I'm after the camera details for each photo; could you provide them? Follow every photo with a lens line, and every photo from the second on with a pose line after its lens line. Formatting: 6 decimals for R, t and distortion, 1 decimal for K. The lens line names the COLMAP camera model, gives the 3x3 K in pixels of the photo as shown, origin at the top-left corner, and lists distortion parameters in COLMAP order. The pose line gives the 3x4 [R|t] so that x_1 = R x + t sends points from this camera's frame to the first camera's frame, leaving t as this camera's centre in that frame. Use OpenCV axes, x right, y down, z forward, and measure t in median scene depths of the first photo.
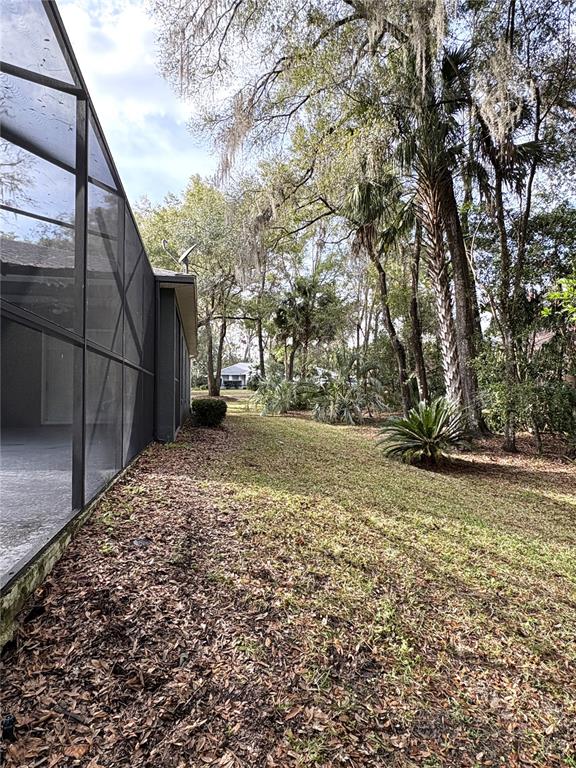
lens RADIAL K [[449.5, 0, 288.0], [0, 449.5, 384.0], [0, 0, 1]] dist [-0.000674, 0.000003]
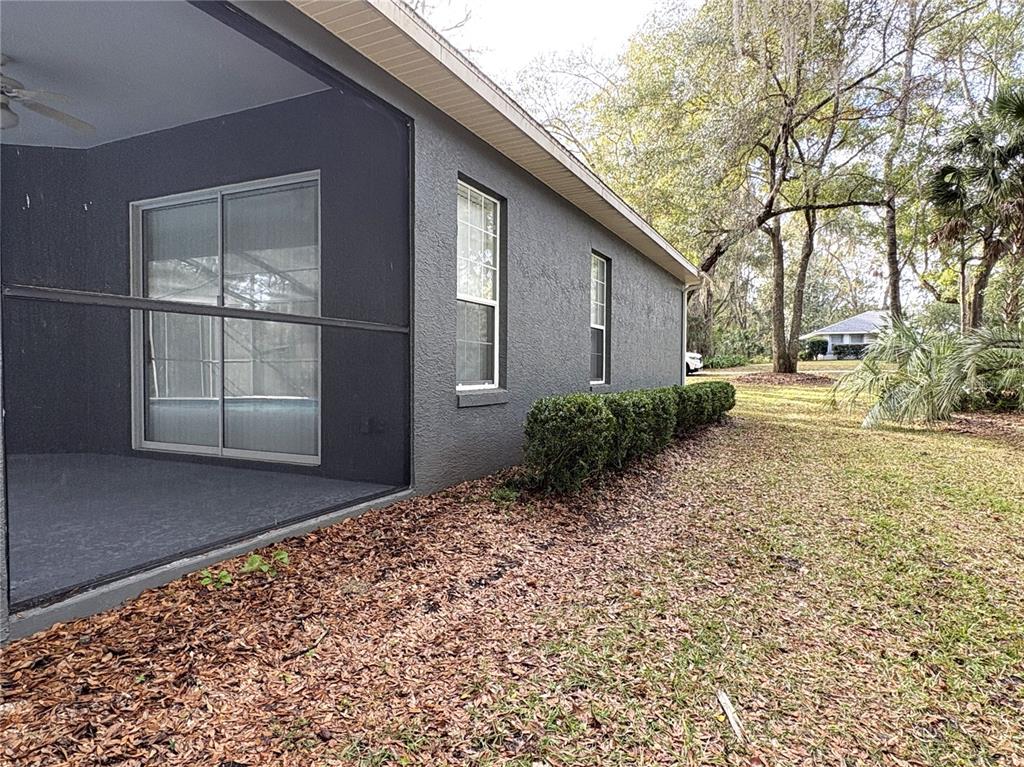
lens RADIAL K [[589.6, 0, 512.0], [0, 589.6, 383.5], [0, 0, 1]] dist [0.001260, 0.000308]
pose [[0.777757, 0.017230, -0.628329, 0.016937], [0.014246, 0.998884, 0.045026, 0.003849], [0.628403, -0.043971, 0.776644, 0.277215]]
